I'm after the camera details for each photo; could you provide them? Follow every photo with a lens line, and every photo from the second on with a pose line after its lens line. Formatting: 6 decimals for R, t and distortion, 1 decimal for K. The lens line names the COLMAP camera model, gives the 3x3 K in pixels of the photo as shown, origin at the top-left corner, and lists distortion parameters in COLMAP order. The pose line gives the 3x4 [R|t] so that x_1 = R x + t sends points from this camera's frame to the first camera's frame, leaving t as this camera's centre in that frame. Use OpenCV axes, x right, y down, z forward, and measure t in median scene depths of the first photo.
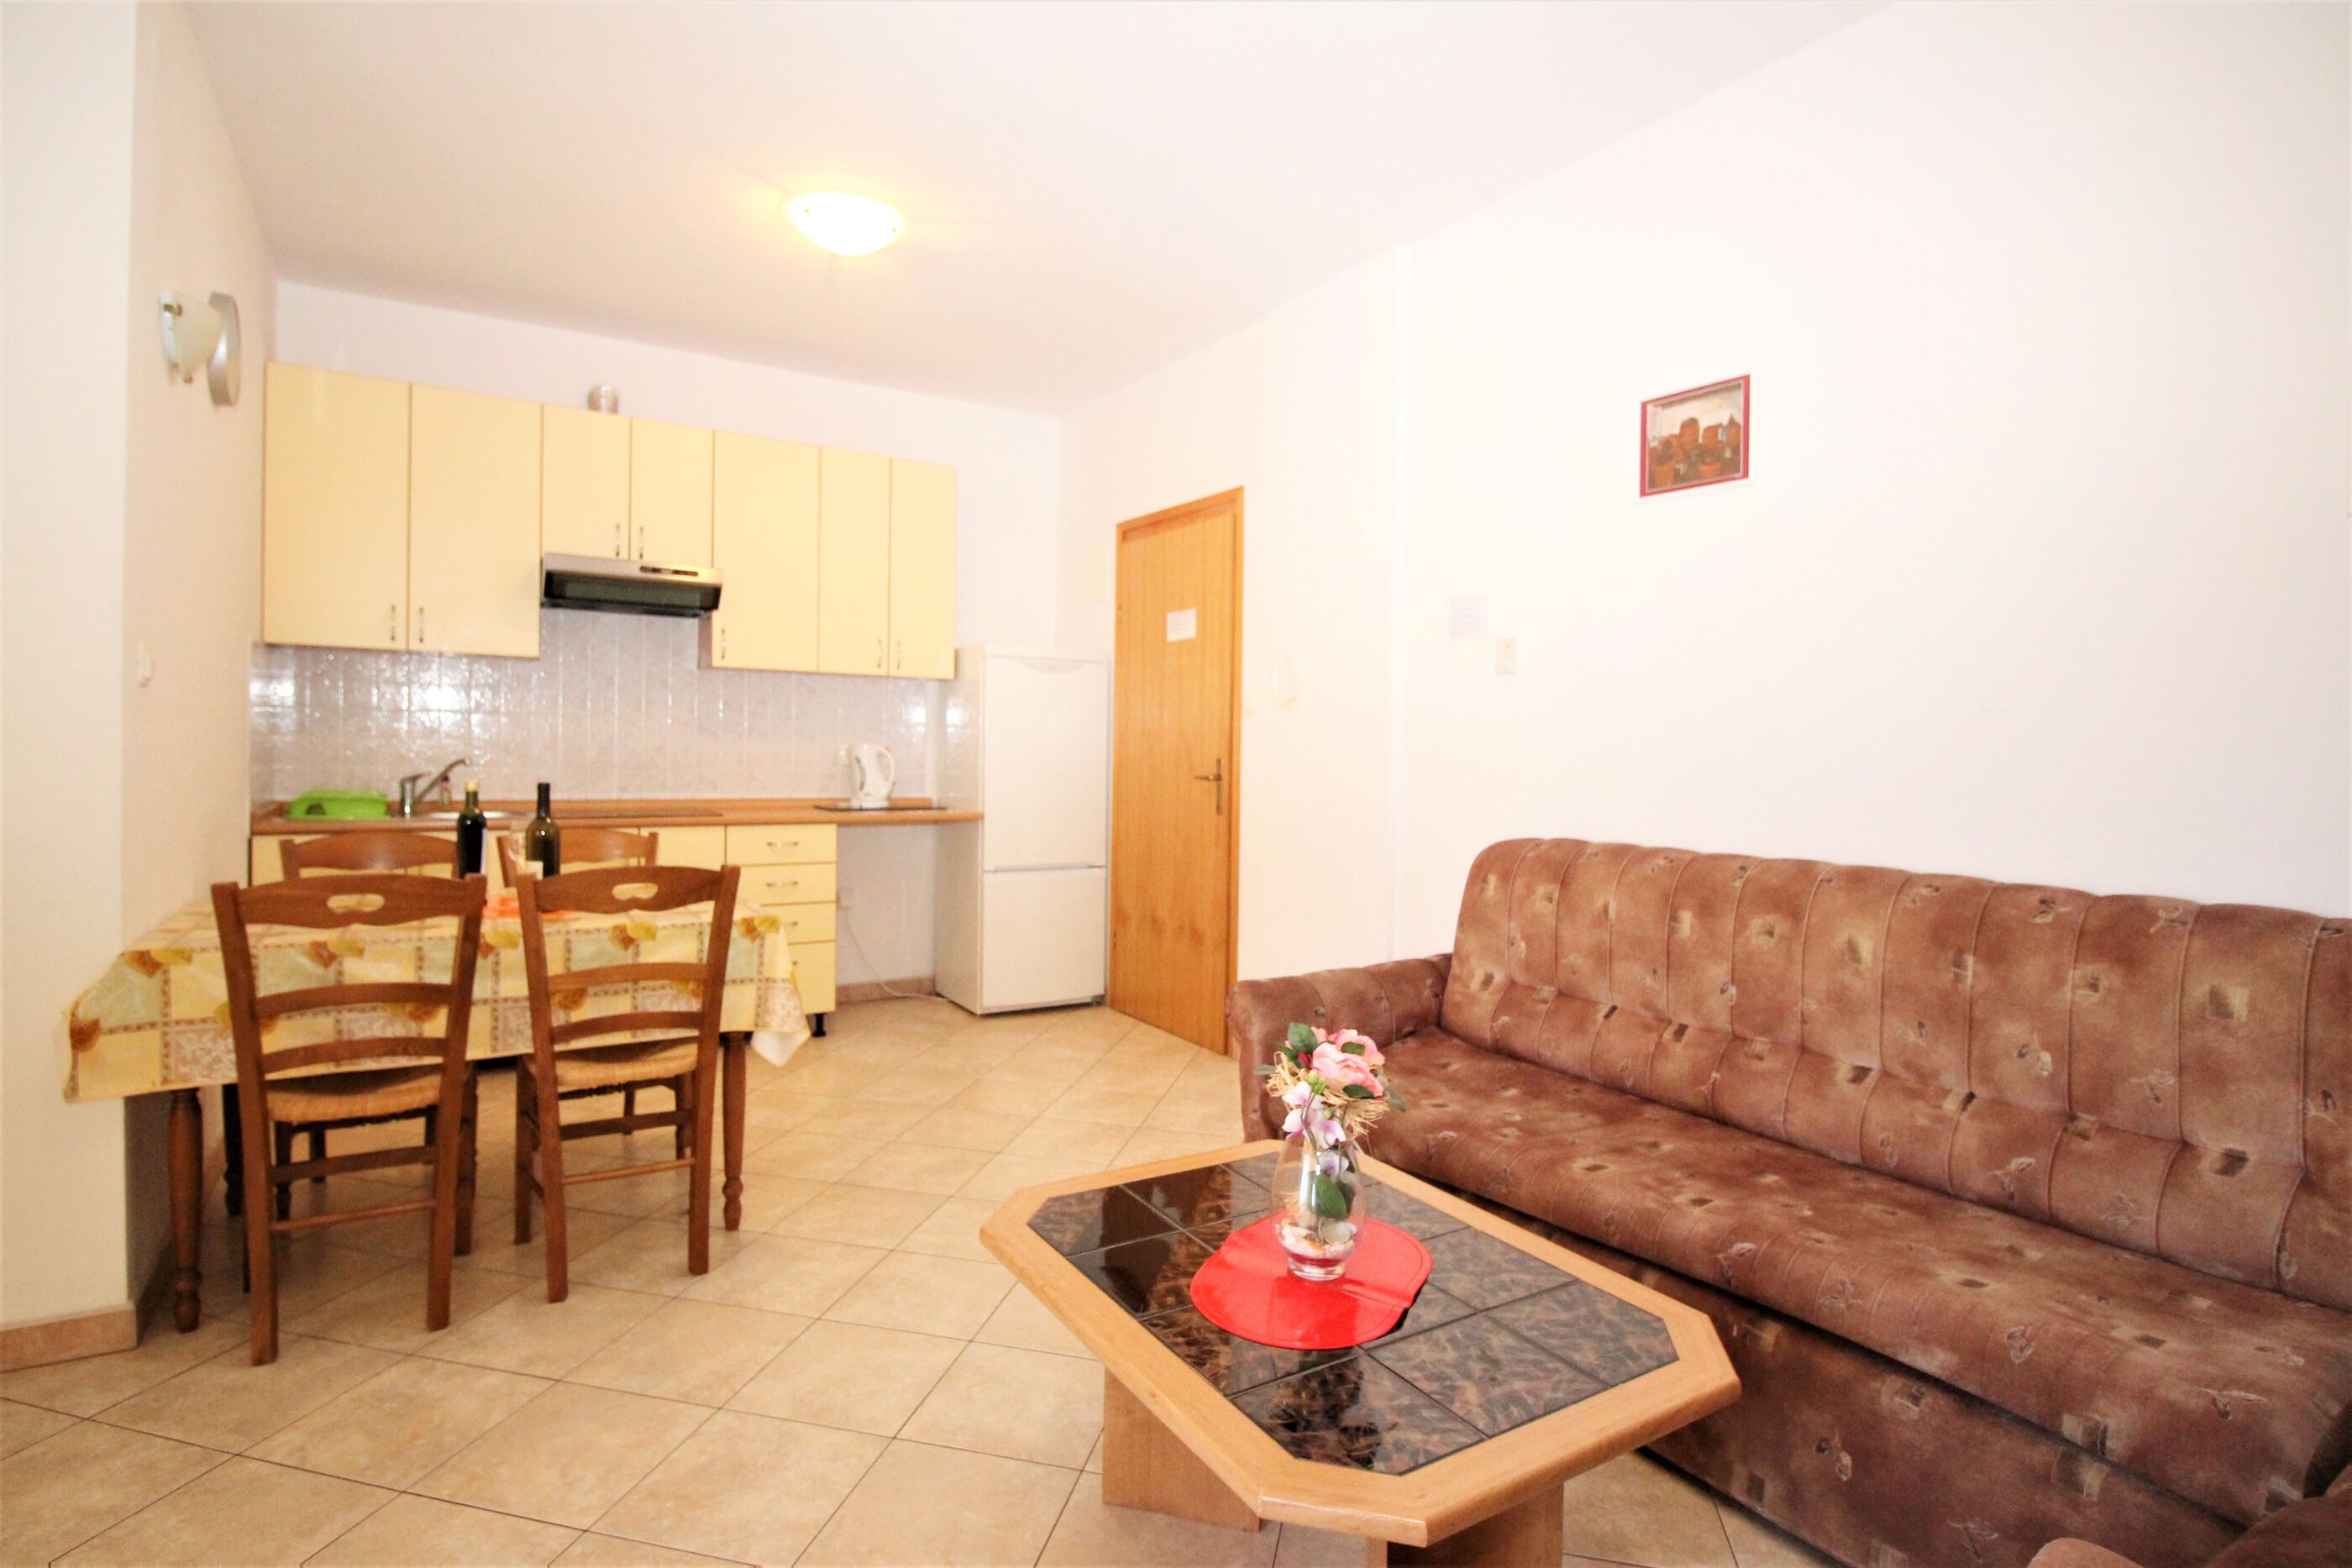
lens RADIAL K [[1169.5, 0, 1192.6], [0, 1169.5, 717.5], [0, 0, 1]] dist [0.001454, -0.016032]
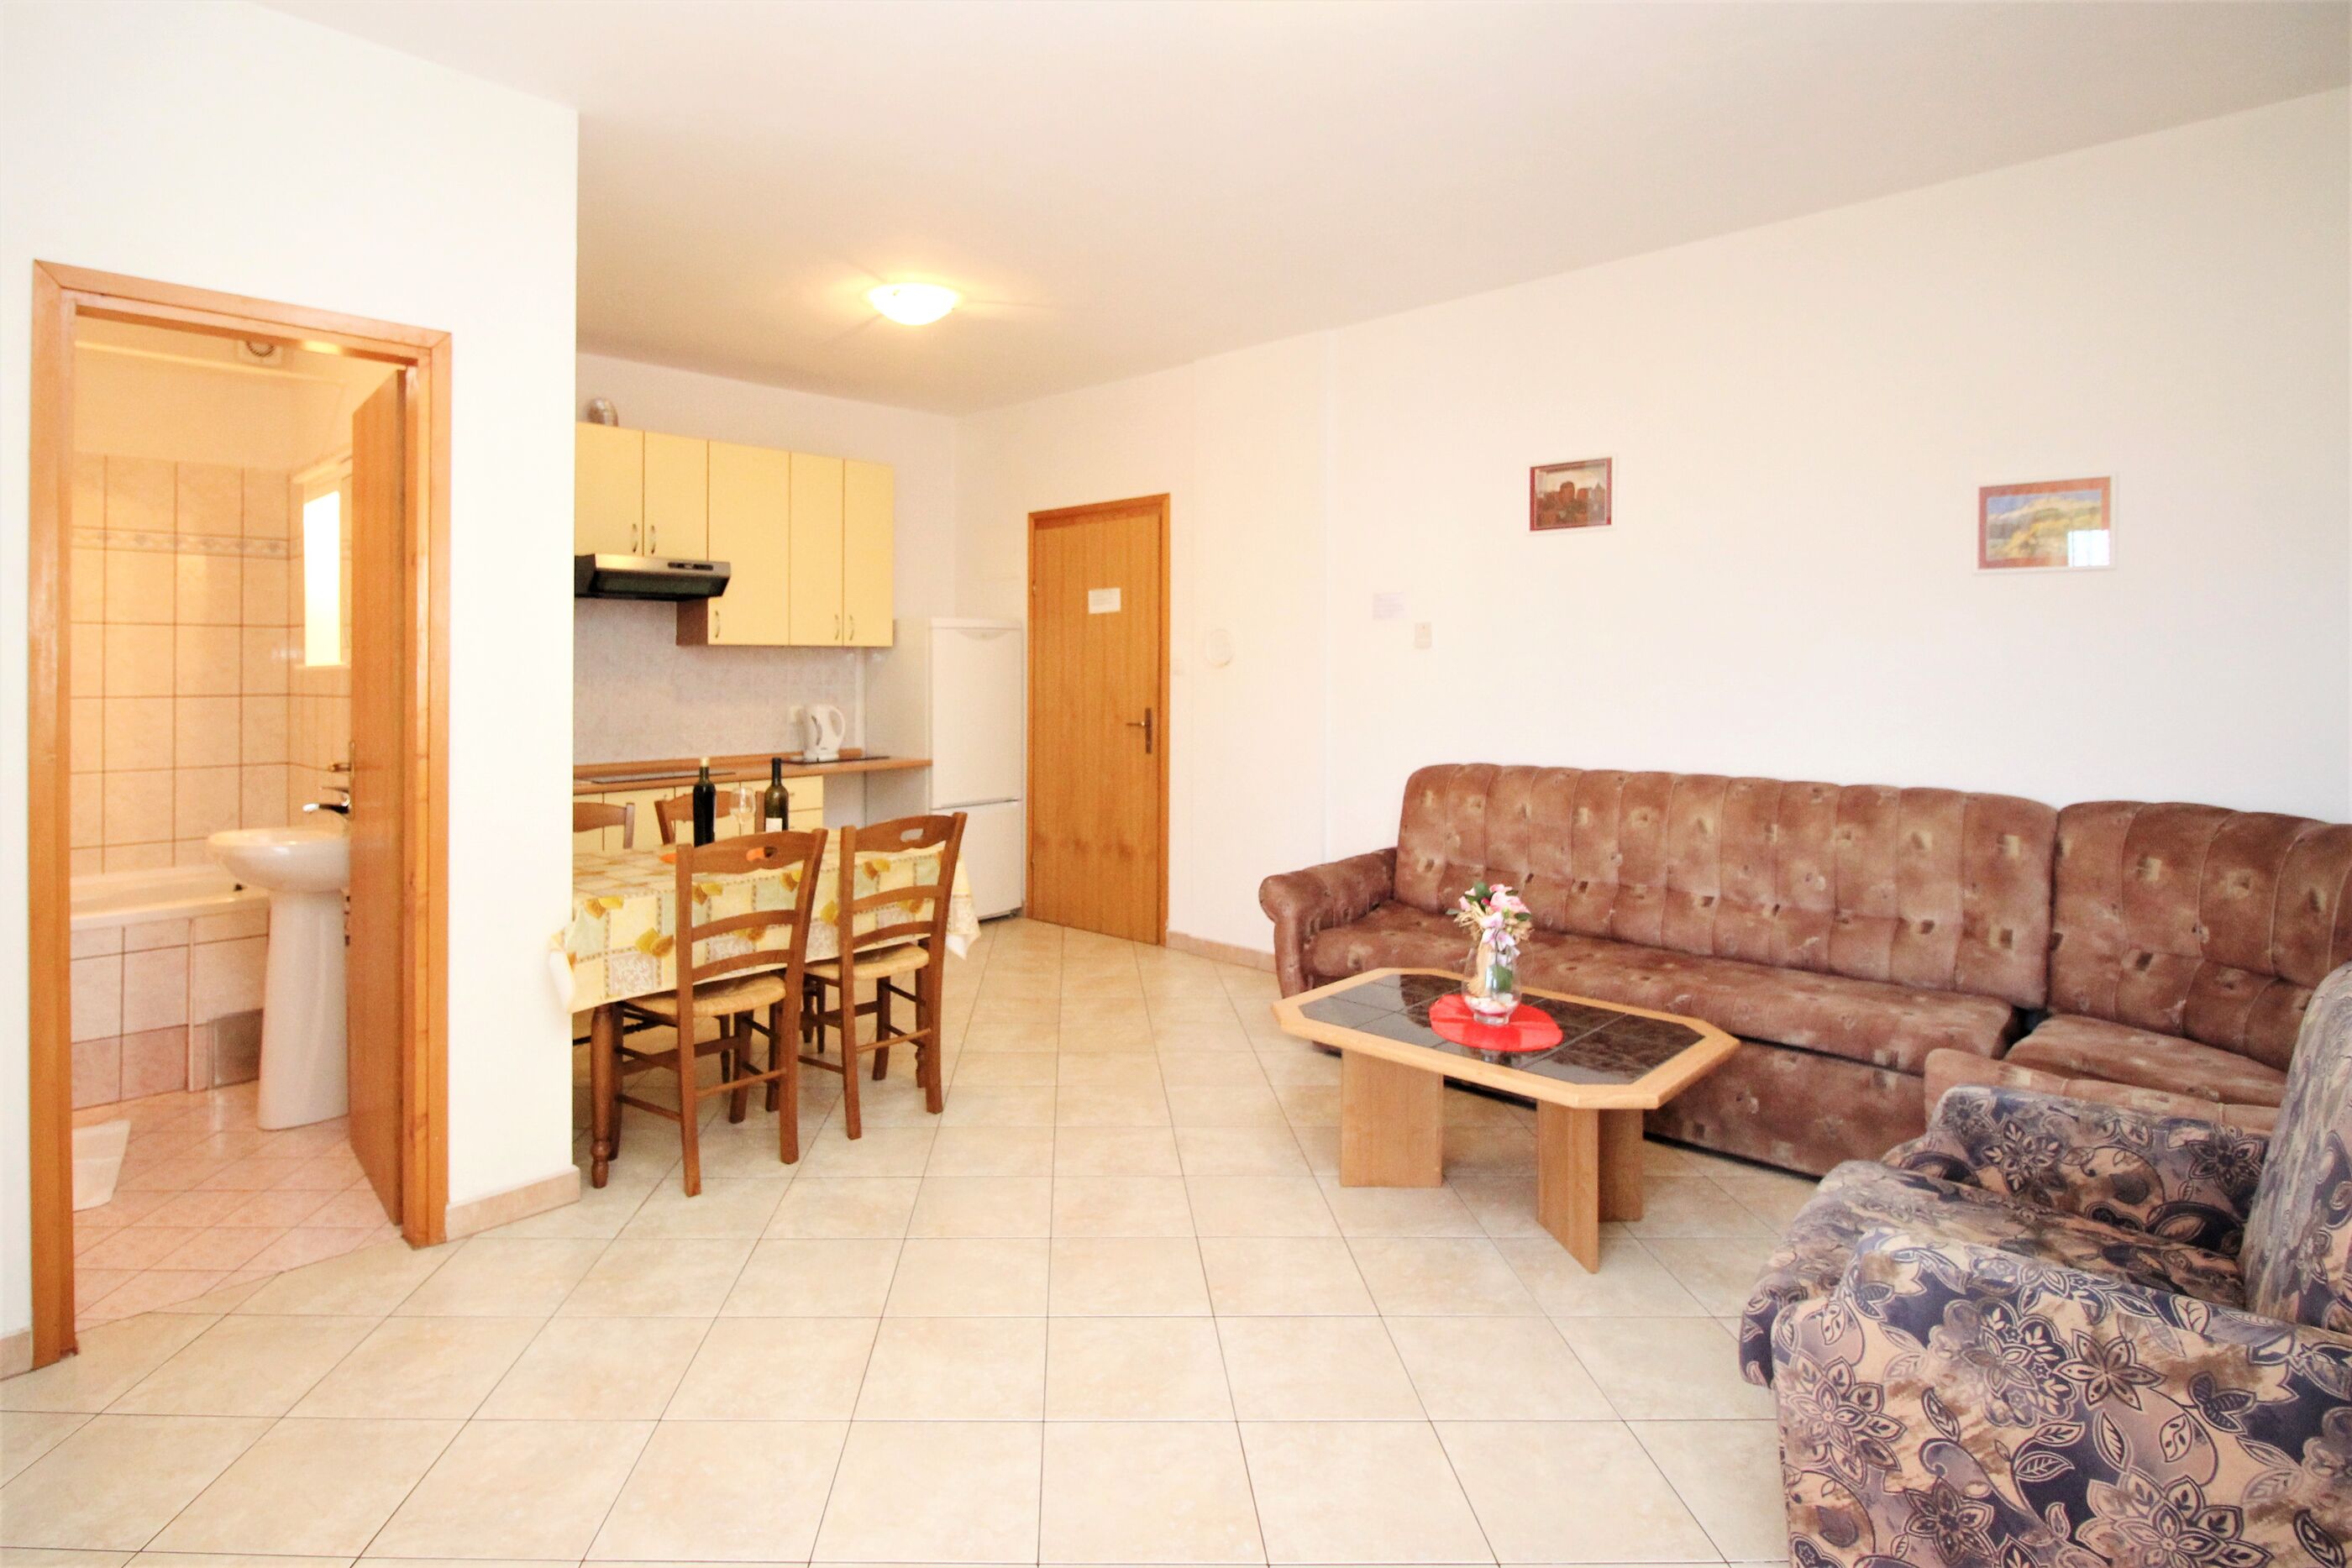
lens RADIAL K [[1144.3, 0, 1098.8], [0, 1144.3, 651.0], [0, 0, 1]] dist [-0.000778, -0.009153]
pose [[0.981033, -0.027729, 0.191848, -0.521376], [0.026621, 0.999611, 0.008349, -0.075600], [-0.192005, -0.003084, 0.981389, -0.379092]]
